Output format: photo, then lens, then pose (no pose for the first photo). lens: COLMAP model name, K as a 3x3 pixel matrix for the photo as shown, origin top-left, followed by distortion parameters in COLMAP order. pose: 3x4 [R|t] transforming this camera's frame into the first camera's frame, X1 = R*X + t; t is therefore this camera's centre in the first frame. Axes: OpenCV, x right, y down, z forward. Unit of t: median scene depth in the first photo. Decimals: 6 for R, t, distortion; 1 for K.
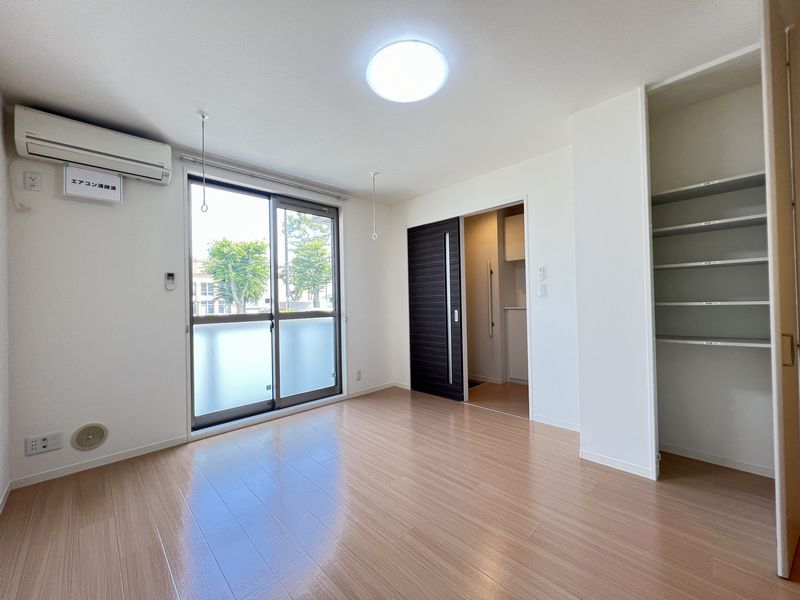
lens RADIAL K [[320.5, 0, 399.0], [0, 320.5, 299.1], [0, 0, 1]] dist [0.002582, -0.000484]
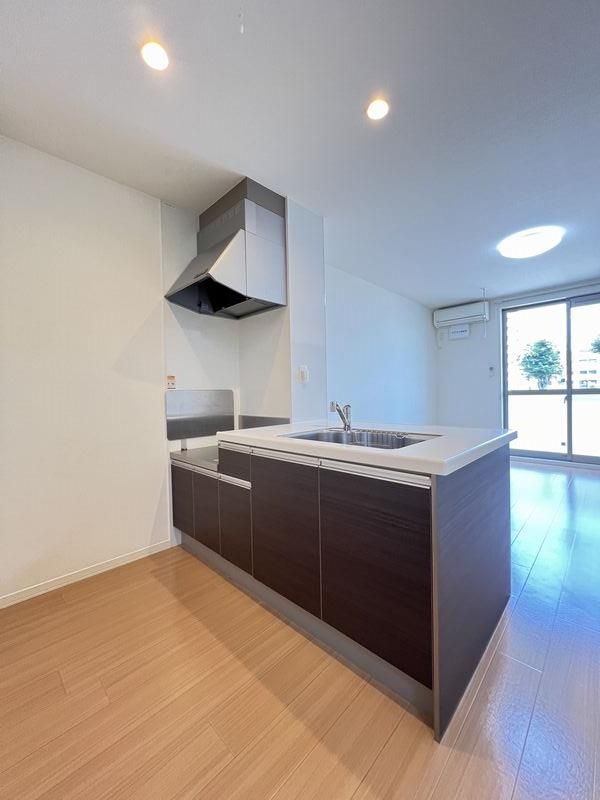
lens RADIAL K [[320.5, 0, 299.2], [0, 320.5, 399.4], [0, 0, 1]] dist [0.002582, -0.000484]
pose [[0.022082, 0.042537, -0.998851, 0.905267], [0.029242, 0.998639, 0.043175, -0.004819], [0.999328, -0.030162, 0.020808, -0.139310]]
